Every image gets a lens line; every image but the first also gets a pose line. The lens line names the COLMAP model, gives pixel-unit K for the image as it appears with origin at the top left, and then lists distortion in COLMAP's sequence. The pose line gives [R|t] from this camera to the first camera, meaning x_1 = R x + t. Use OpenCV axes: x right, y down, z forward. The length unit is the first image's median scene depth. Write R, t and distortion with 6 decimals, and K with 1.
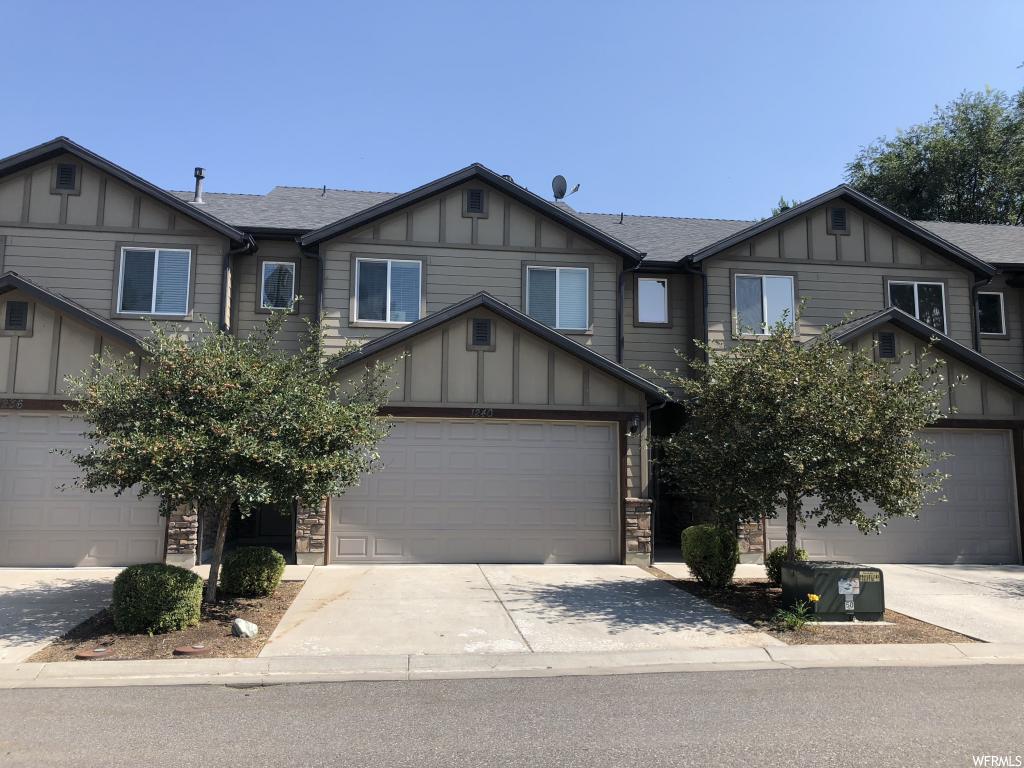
lens RADIAL K [[838.1, 0, 511.3], [0, 838.1, 371.9], [0, 0, 1]] dist [0.013574, 0.001983]
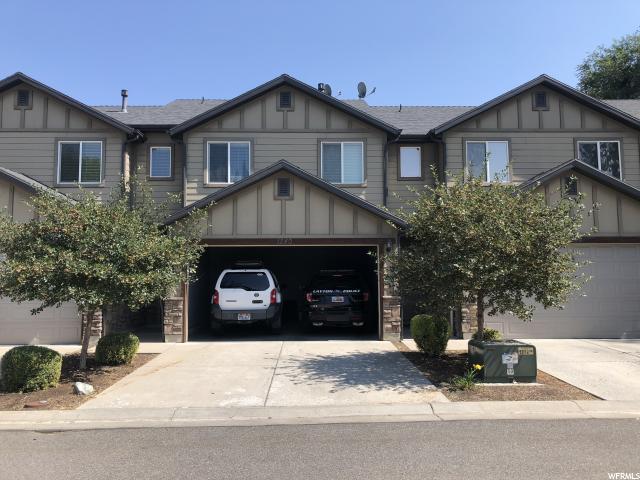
lens RADIAL K [[523.0, 0, 321.4], [0, 523.0, 238.8], [0, 0, 1]] dist [0.009733, 0.008833]
pose [[0.994076, -0.026567, -0.105393, 0.121068], [0.031134, 0.998635, 0.041933, 0.007219], [0.104135, -0.044966, 0.993546, 0.072469]]
